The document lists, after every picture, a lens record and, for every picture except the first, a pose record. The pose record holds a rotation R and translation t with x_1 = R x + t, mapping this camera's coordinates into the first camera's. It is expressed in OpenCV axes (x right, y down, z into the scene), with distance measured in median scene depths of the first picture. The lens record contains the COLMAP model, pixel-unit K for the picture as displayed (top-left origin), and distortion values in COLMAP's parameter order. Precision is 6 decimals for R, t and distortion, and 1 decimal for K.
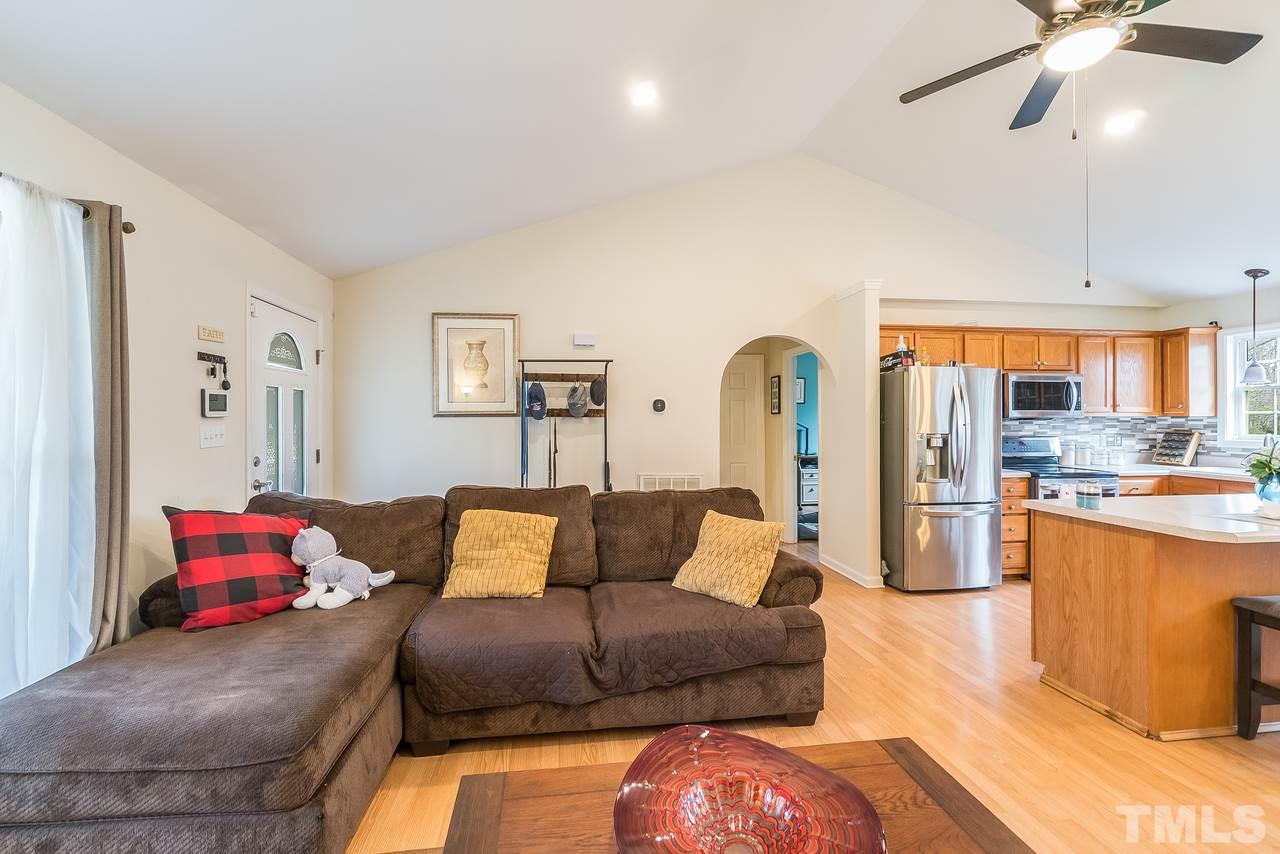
lens RADIAL K [[552.4, 0, 641.8], [0, 552.4, 415.9], [0, 0, 1]] dist [-0.007964, 0.002953]
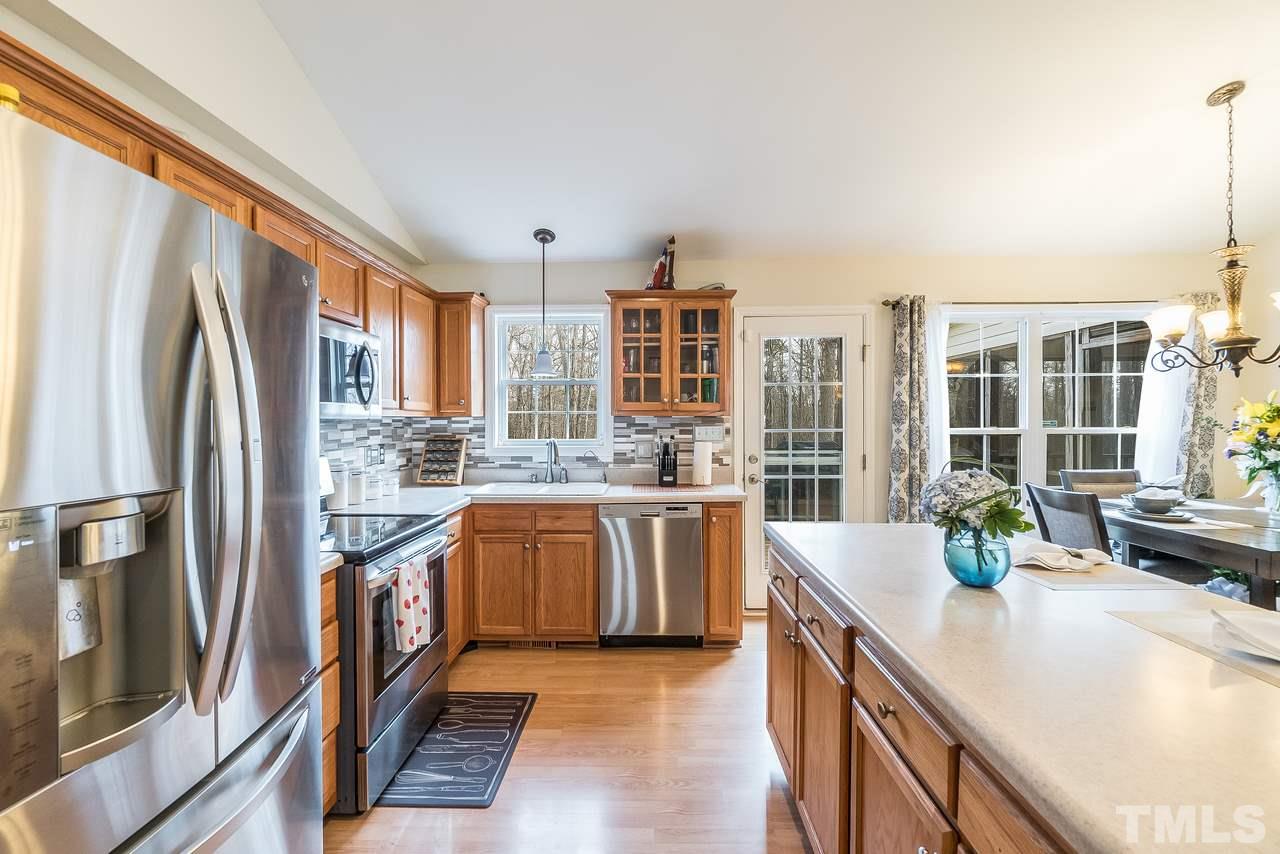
lens RADIAL K [[552.4, 0, 631.3], [0, 552.4, 423.4], [0, 0, 1]] dist [-0.007964, 0.002953]
pose [[0.164431, -0.009240, 0.986345, 0.341069], [0.000248, 0.999956, 0.009326, 0.003251], [-0.986389, -0.001289, 0.164426, 0.725455]]
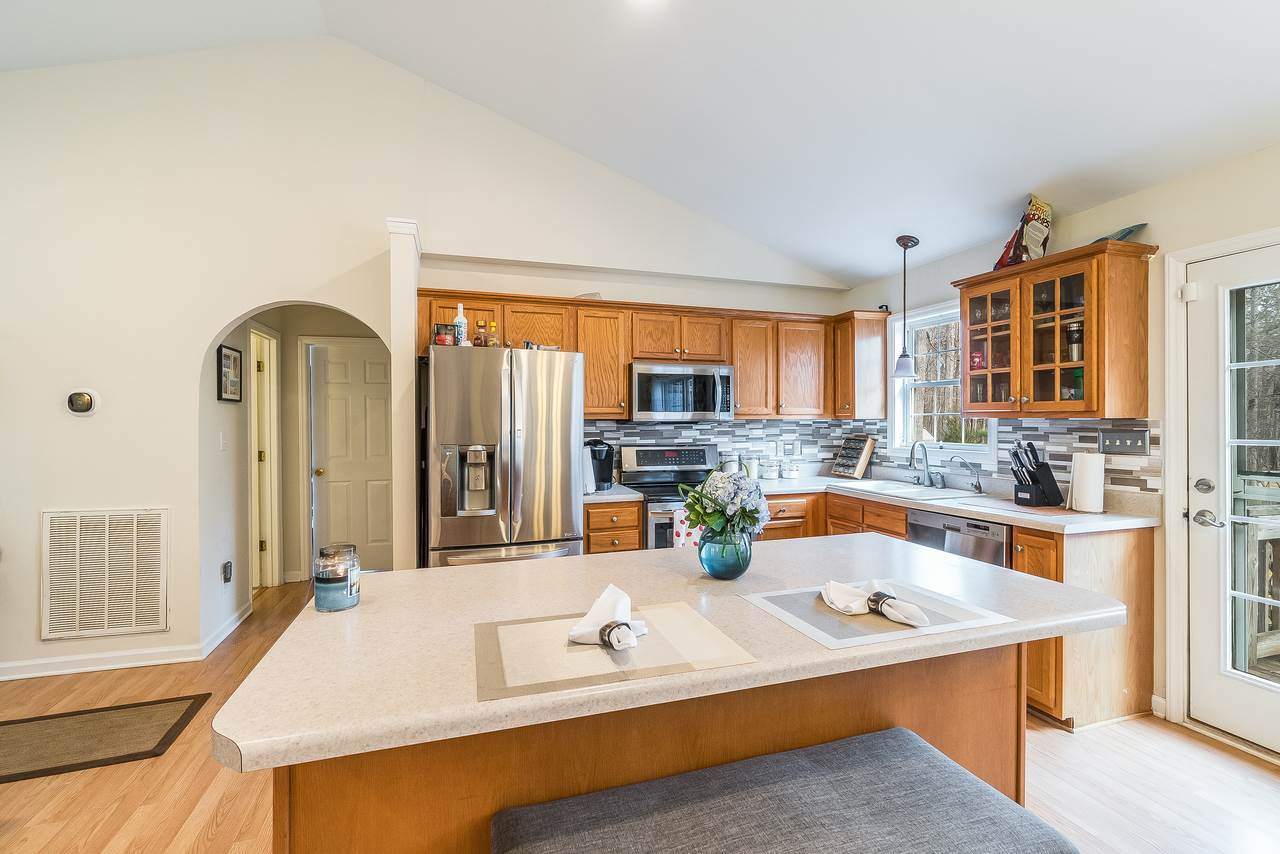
lens RADIAL K [[552.4, 0, 636.1], [0, 552.4, 424.9], [0, 0, 1]] dist [-0.007964, 0.002953]
pose [[0.983450, -0.003833, 0.181137, 0.563711], [0.001876, 0.999938, 0.010971, -0.000192], [-0.181167, -0.010450, 0.983397, 0.265884]]
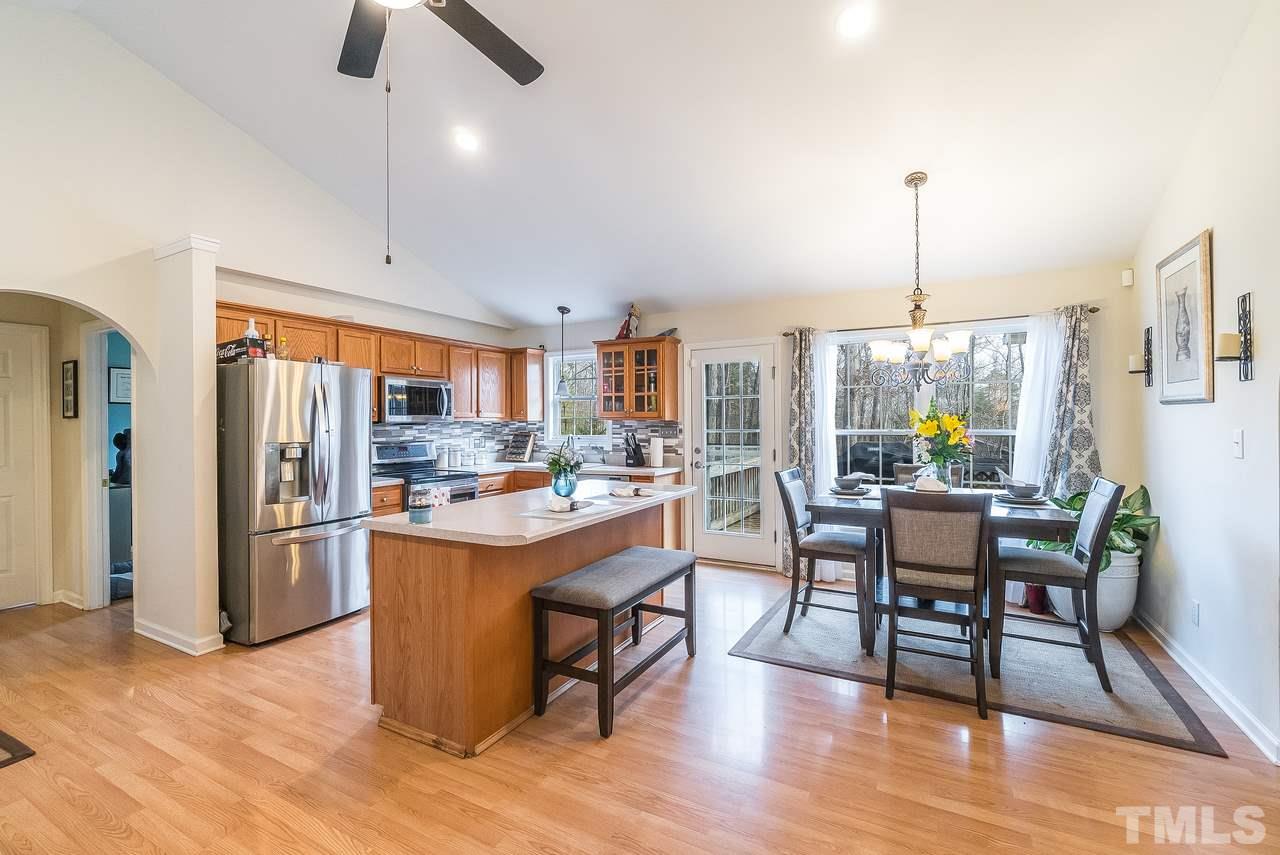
lens RADIAL K [[552.4, 0, 627.3], [0, 552.4, 423.7], [0, 0, 1]] dist [-0.007964, 0.002953]
pose [[0.597987, -0.005818, 0.801485, 0.161174], [0.001316, 0.999979, 0.006277, -0.000540], [-0.801505, -0.002698, 0.597983, 0.100379]]
